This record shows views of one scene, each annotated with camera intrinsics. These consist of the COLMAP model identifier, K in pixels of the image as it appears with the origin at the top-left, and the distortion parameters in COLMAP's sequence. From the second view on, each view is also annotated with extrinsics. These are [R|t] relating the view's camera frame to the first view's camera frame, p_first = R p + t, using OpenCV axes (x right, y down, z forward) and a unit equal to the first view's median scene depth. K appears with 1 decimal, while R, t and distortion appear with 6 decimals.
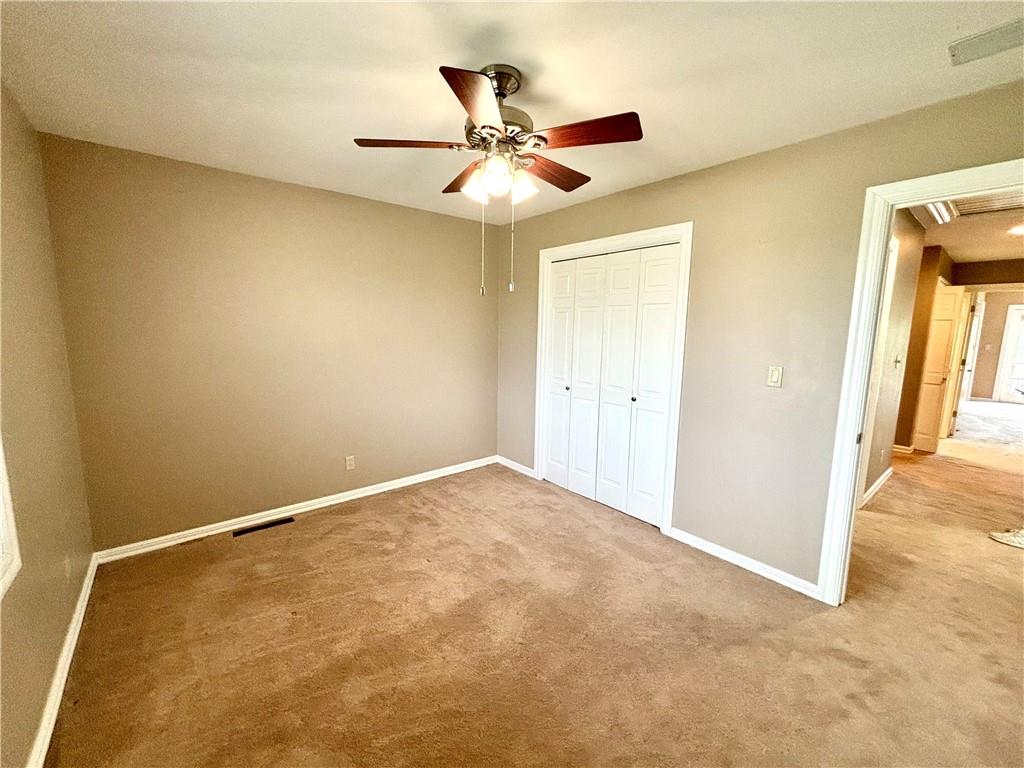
lens RADIAL K [[412.3, 0, 507.9], [0, 412.3, 382.6], [0, 0, 1]] dist [0.000463, -0.000230]
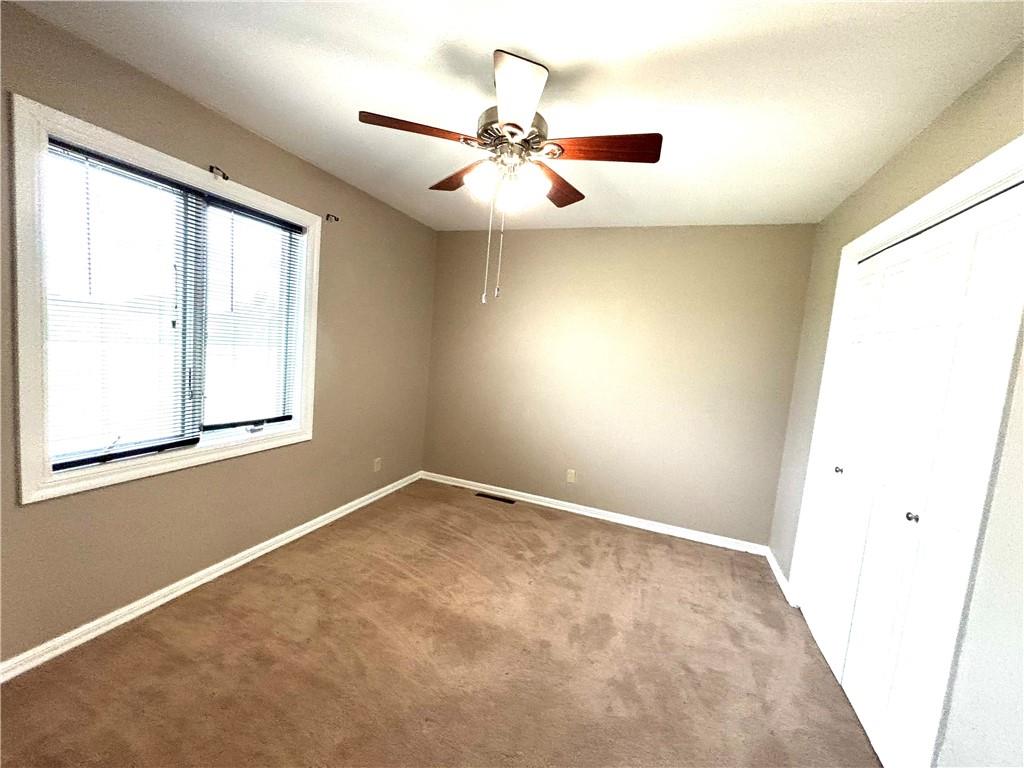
lens RADIAL K [[412.3, 0, 510.9], [0, 412.3, 383.8], [0, 0, 1]] dist [0.000463, -0.000230]
pose [[0.500892, 0.126511, -0.856214, 0.493080], [-0.201441, 0.979133, 0.026829, -0.042791], [0.841741, 0.159038, 0.515925, 0.333891]]
